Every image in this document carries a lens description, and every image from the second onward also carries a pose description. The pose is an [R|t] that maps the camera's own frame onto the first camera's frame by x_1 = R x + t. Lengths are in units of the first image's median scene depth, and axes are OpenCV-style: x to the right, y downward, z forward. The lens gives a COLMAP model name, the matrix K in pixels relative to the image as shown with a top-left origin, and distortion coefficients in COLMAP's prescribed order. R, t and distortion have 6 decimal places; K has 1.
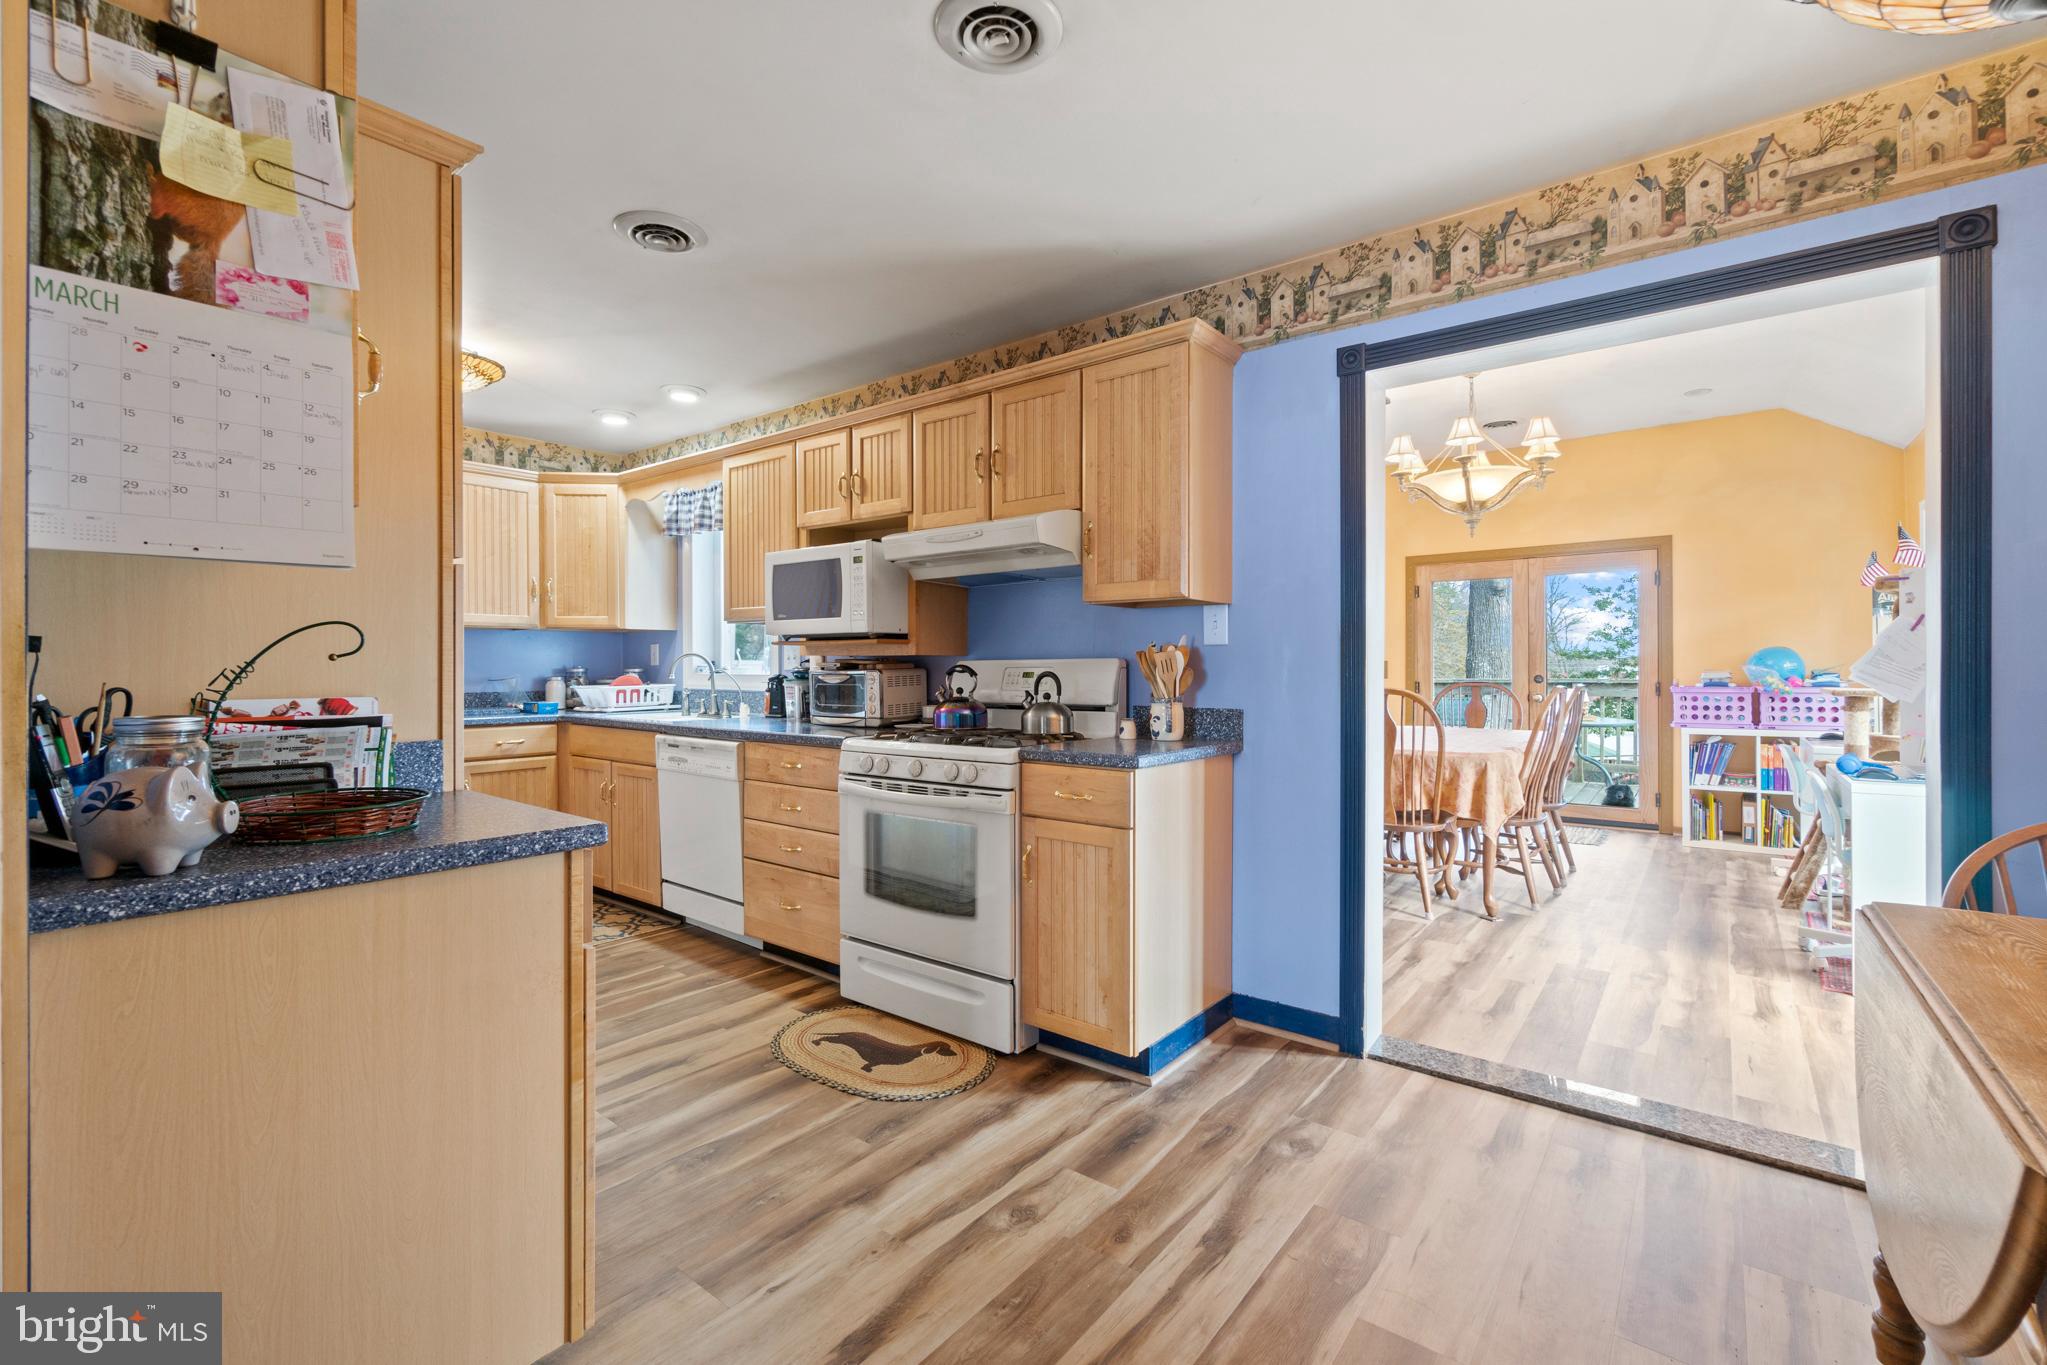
lens RADIAL K [[880.6, 0, 1022.9], [0, 880.6, 669.0], [0, 0, 1]] dist [-0.008540, 0.000286]
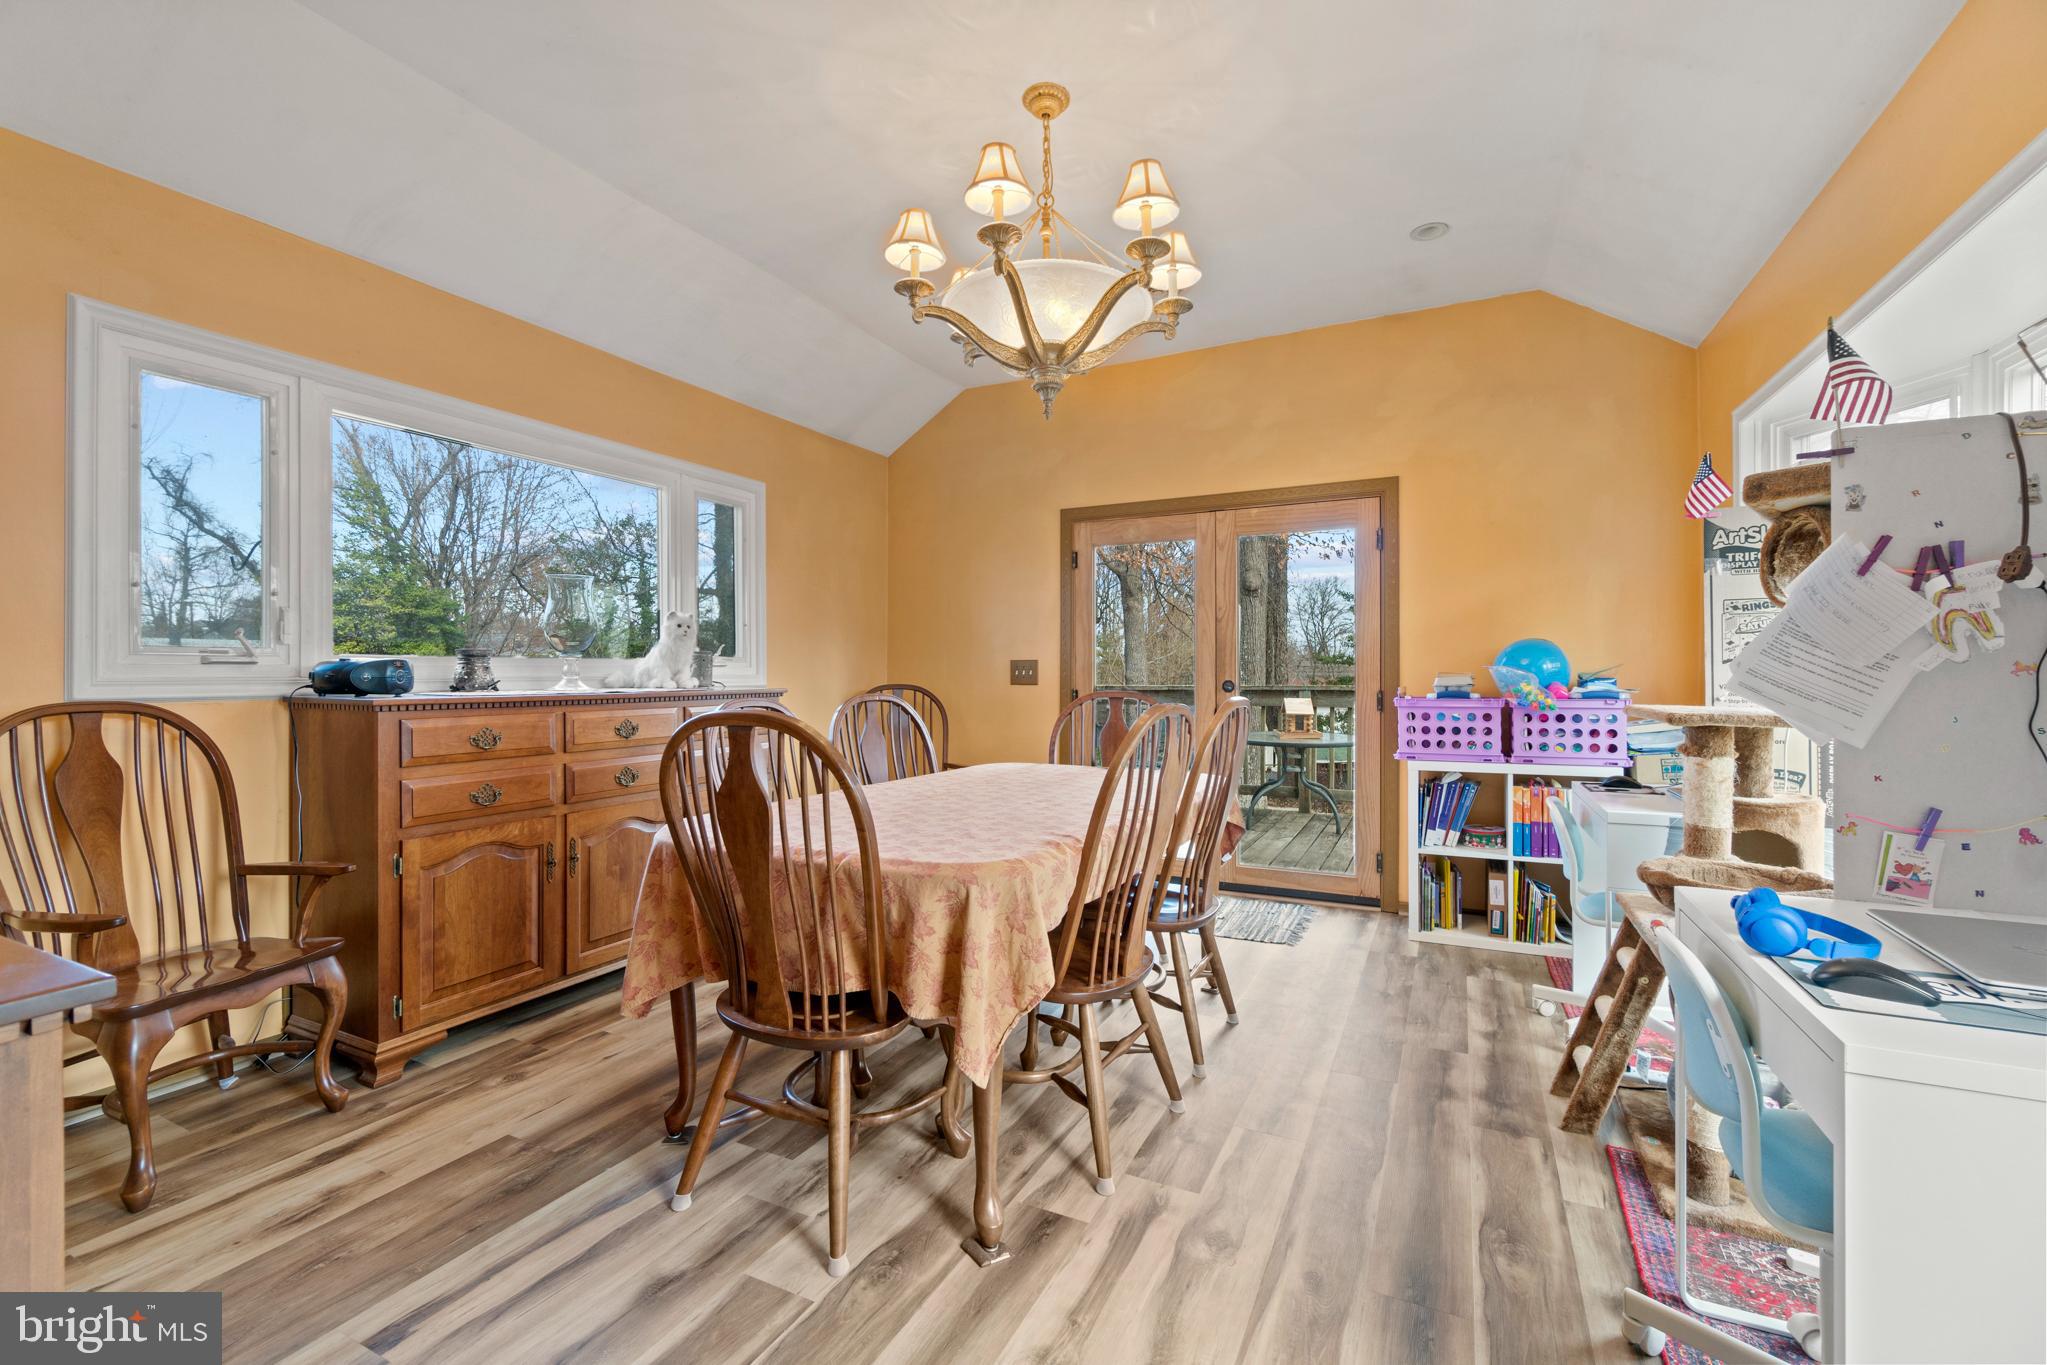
lens RADIAL K [[880.6, 0, 1030.3], [0, 880.6, 677.6], [0, 0, 1]] dist [-0.008540, 0.000286]
pose [[0.976300, 0.001516, 0.216416, 0.339932], [-0.002263, 0.999992, 0.003204, 0.003113], [-0.216409, -0.003618, 0.976296, 0.427333]]
